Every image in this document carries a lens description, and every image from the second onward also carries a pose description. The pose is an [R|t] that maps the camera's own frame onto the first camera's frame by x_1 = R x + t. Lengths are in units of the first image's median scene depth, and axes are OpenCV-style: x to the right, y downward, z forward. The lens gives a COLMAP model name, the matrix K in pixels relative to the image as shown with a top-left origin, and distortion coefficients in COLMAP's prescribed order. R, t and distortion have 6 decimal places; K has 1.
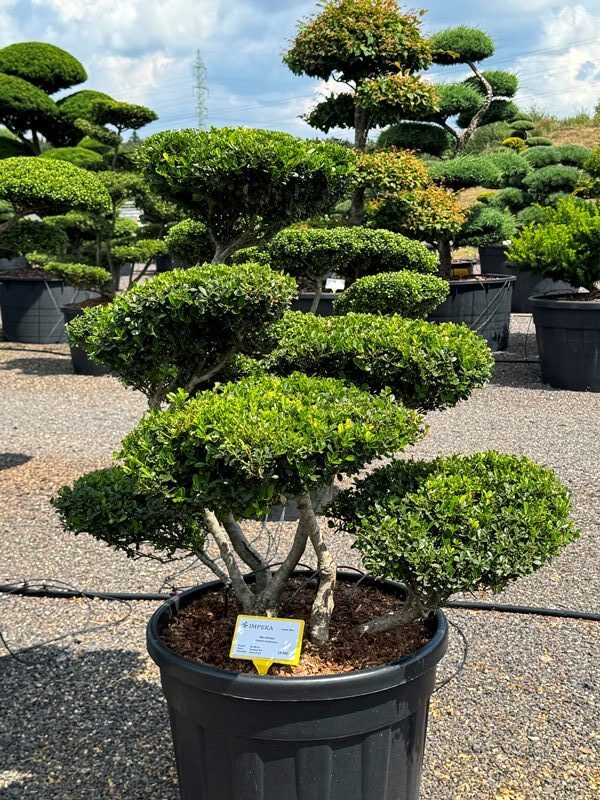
lens RADIAL K [[1074.9, 0, 301.2], [0, 1074.9, 397.8], [0, 0, 1]] dist [0.099746, 0.000000]
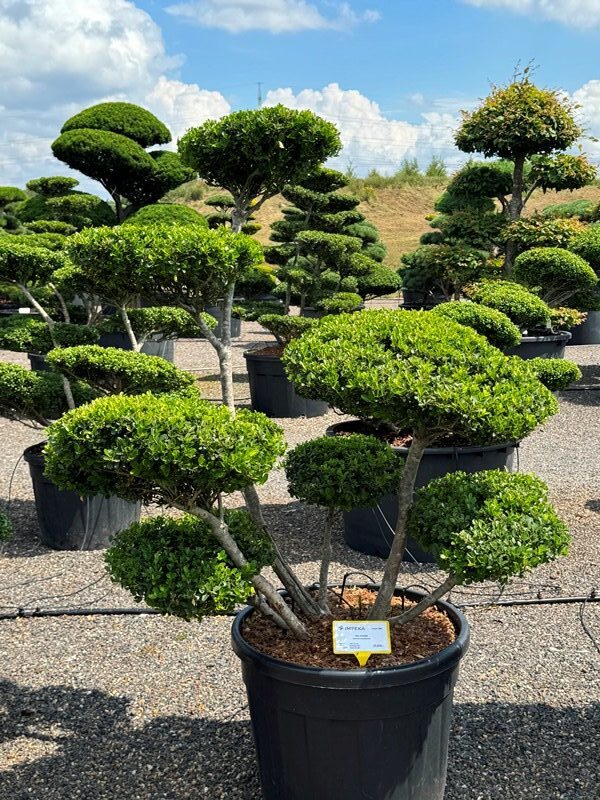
lens RADIAL K [[946.9, 0, 304.7], [0, 946.9, 401.4], [0, 0, 1]] dist [0.091362, 0.000000]
pose [[0.932984, -0.044731, 0.357127, -0.528145], [0.051873, 0.998599, -0.010441, -0.027906], [-0.356159, 0.028266, 0.933998, 0.115202]]
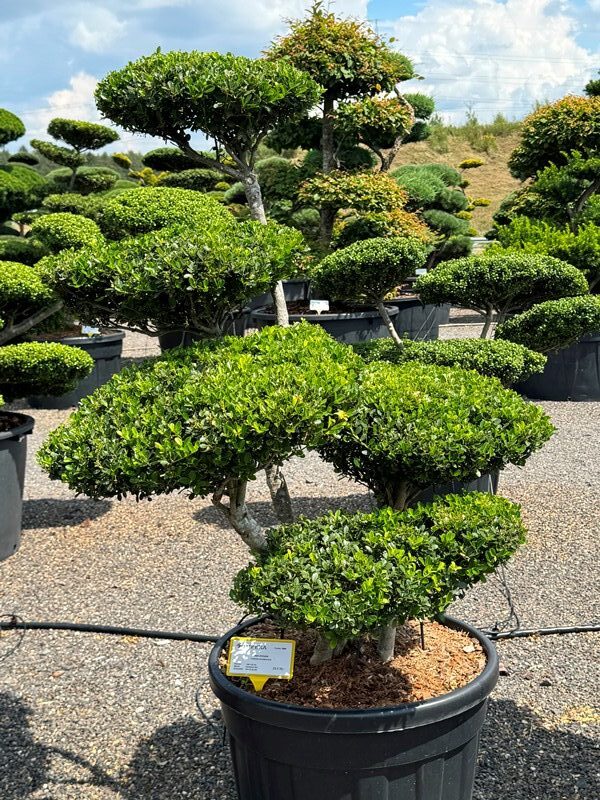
lens RADIAL K [[1074.9, 0, 300.1], [0, 1074.9, 402.4], [0, 0, 1]] dist [0.099746, 0.000000]
pose [[0.973101, -0.050668, 0.224737, -0.203143], [0.052304, 0.998630, -0.001330, -0.014594], [-0.224362, 0.013049, 0.974419, 0.031012]]
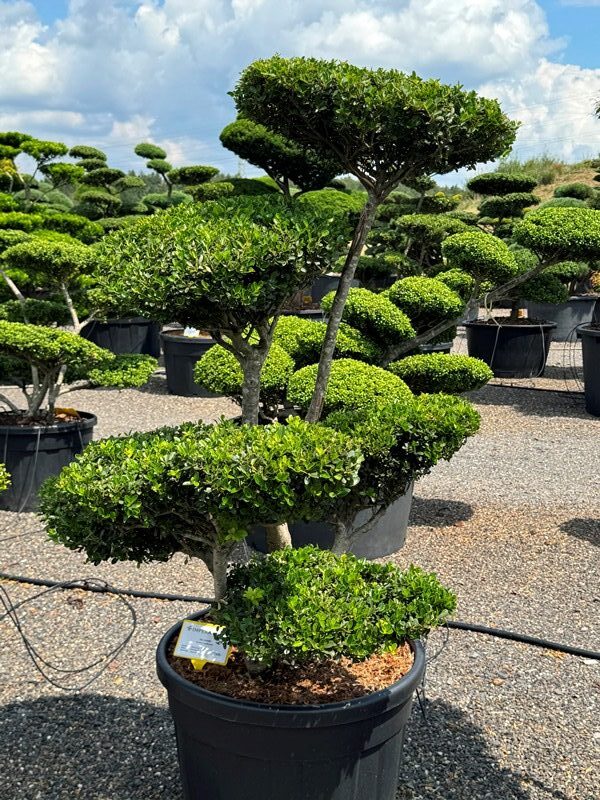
lens RADIAL K [[946.9, 0, 304.4], [0, 946.9, 401.7], [0, 0, 1]] dist [0.091362, 0.000000]
pose [[0.999845, 0.015445, -0.008505, -0.275851], [-0.015478, 0.999873, -0.003850, -0.022908], [0.008445, 0.003981, 0.999956, 0.080058]]
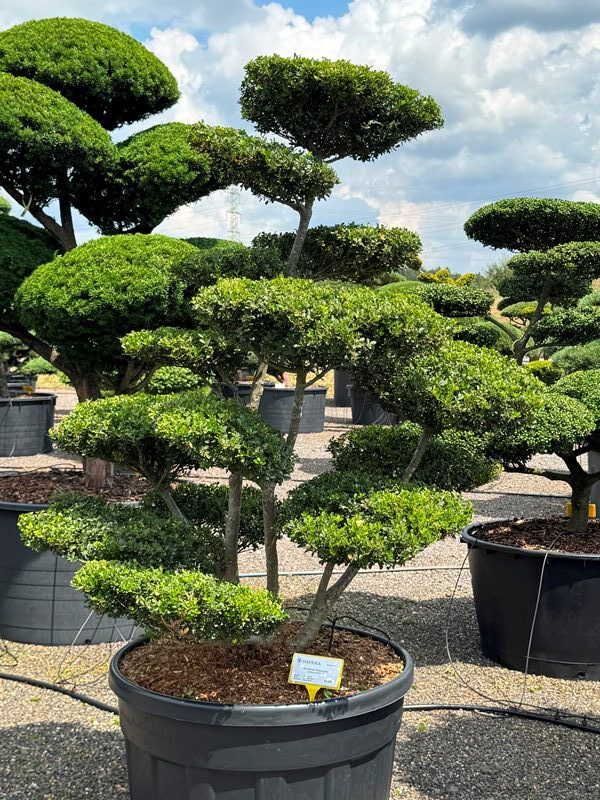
lens RADIAL K [[1074.9, 0, 305.1], [0, 1074.9, 403.5], [0, 0, 1]] dist [0.099746, 0.000000]
pose [[0.999646, 0.020375, -0.017089, -0.164514], [-0.022082, 0.994067, -0.106506, -0.137122], [0.014818, 0.106846, 0.994165, 0.679892]]
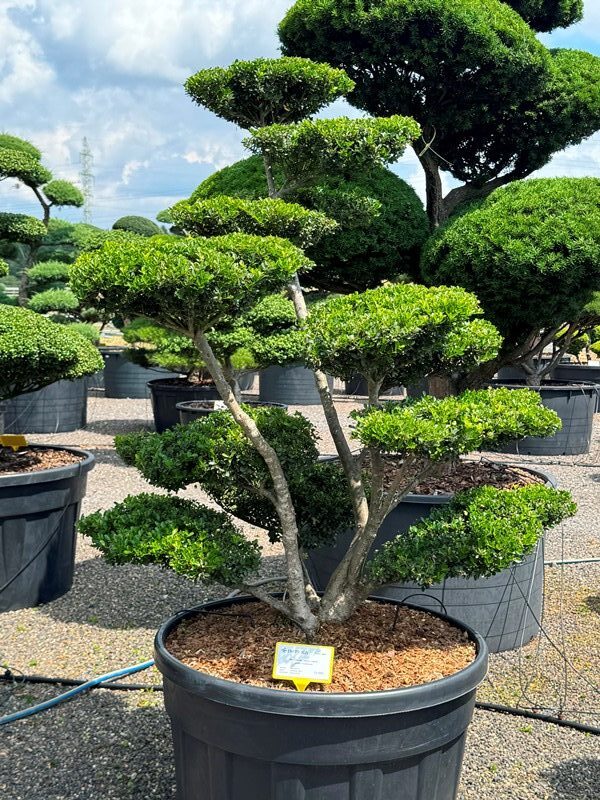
lens RADIAL K [[1074.9, 0, 301.9], [0, 1074.9, 398.8], [0, 0, 1]] dist [0.099746, 0.000000]
pose [[0.991985, 0.012887, 0.125694, -0.441621], [-0.002384, 0.996517, -0.083354, -0.144835], [-0.126331, 0.082386, 0.988561, 0.777987]]
